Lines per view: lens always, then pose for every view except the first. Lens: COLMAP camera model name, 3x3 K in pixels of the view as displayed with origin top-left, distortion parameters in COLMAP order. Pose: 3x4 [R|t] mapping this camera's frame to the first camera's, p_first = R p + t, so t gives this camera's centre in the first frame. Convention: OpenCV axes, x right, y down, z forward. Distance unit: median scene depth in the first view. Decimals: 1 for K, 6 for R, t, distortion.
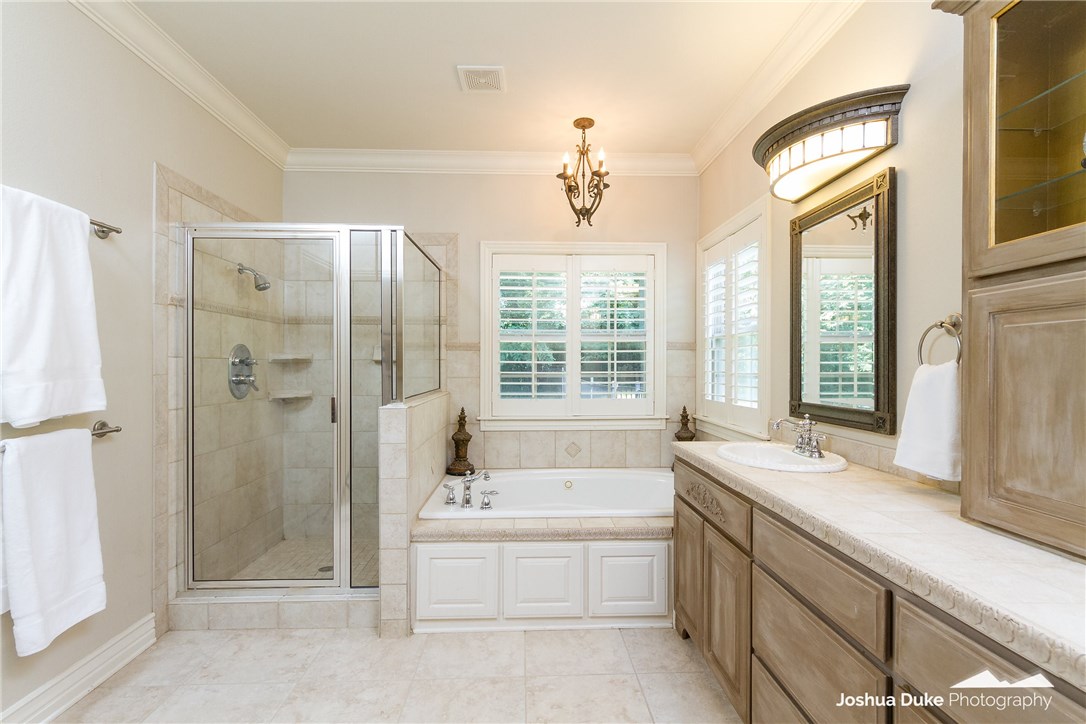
lens RADIAL K [[485.1, 0, 545.0], [0, 485.1, 365.4], [0, 0, 1]] dist [-0.013030, -0.000065]
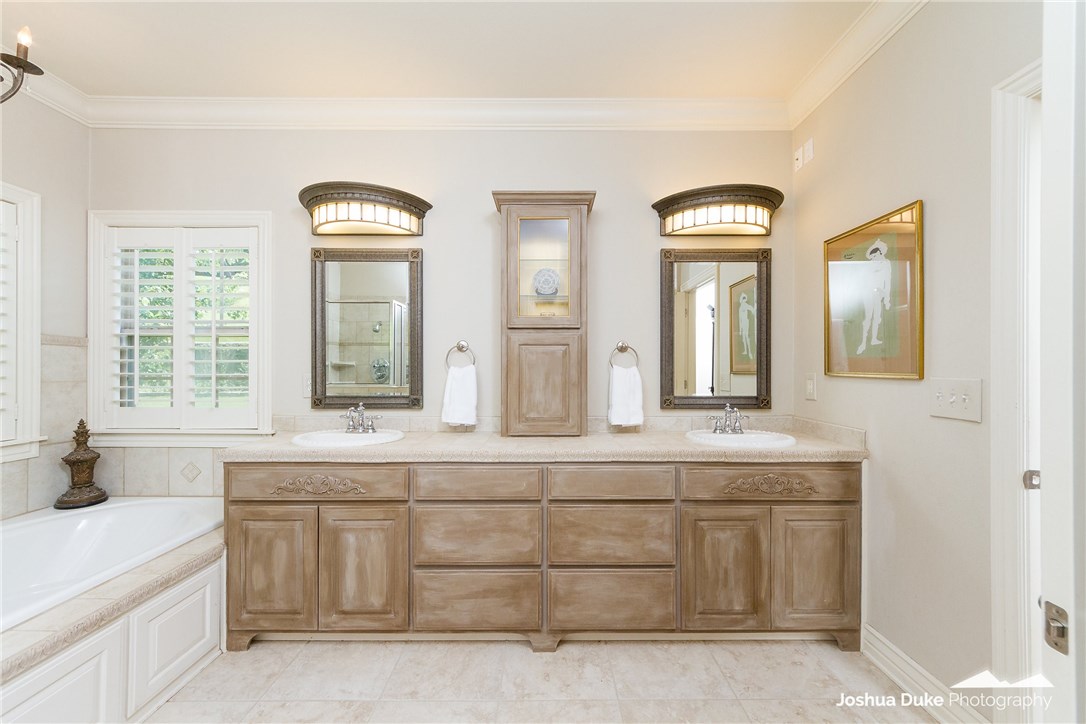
lens RADIAL K [[410.1, 0, 543.2], [0, 410.1, 367.9], [0, 0, 1]] dist [-0.003890, -0.000080]
pose [[0.045465, -0.002867, 0.998962, -0.684089], [-0.001809, 0.999994, 0.002952, -0.001591], [-0.998964, -0.001941, 0.045459, 0.509751]]
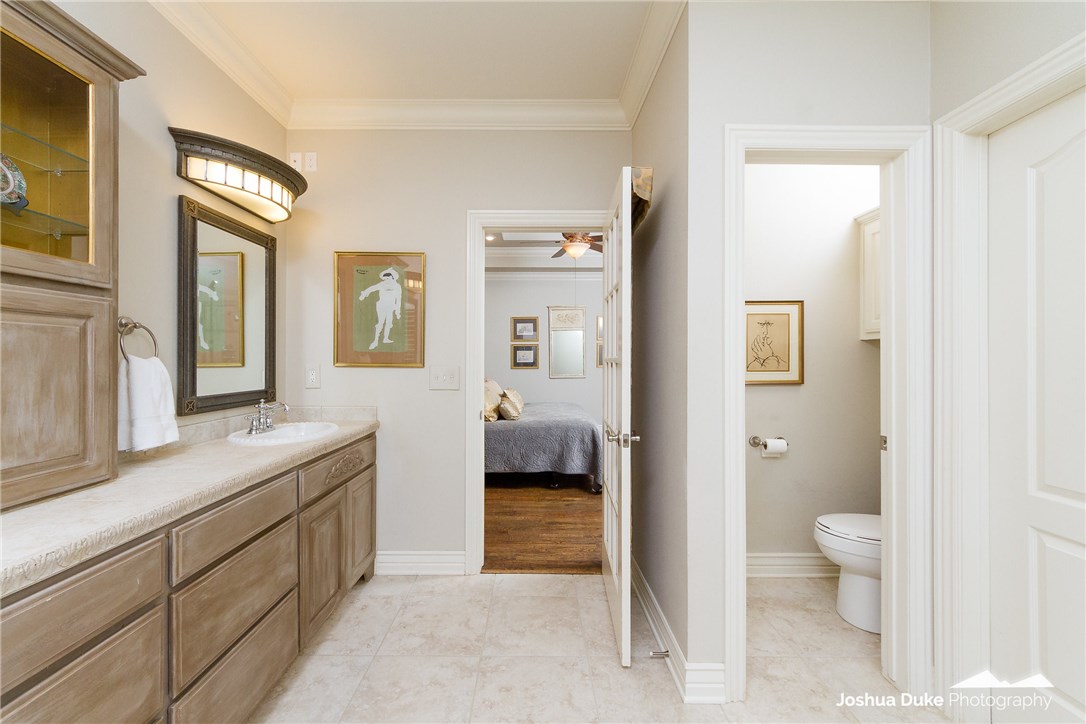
lens RADIAL K [[410.1, 0, 542.5], [0, 410.1, 360.0], [0, 0, 1]] dist [-0.003890, -0.000080]
pose [[-0.999117, -0.003436, 0.041872, -0.191543], [-0.003489, 0.999993, -0.001194, 0.000877], [-0.041867, -0.001339, -0.999122, 1.149952]]
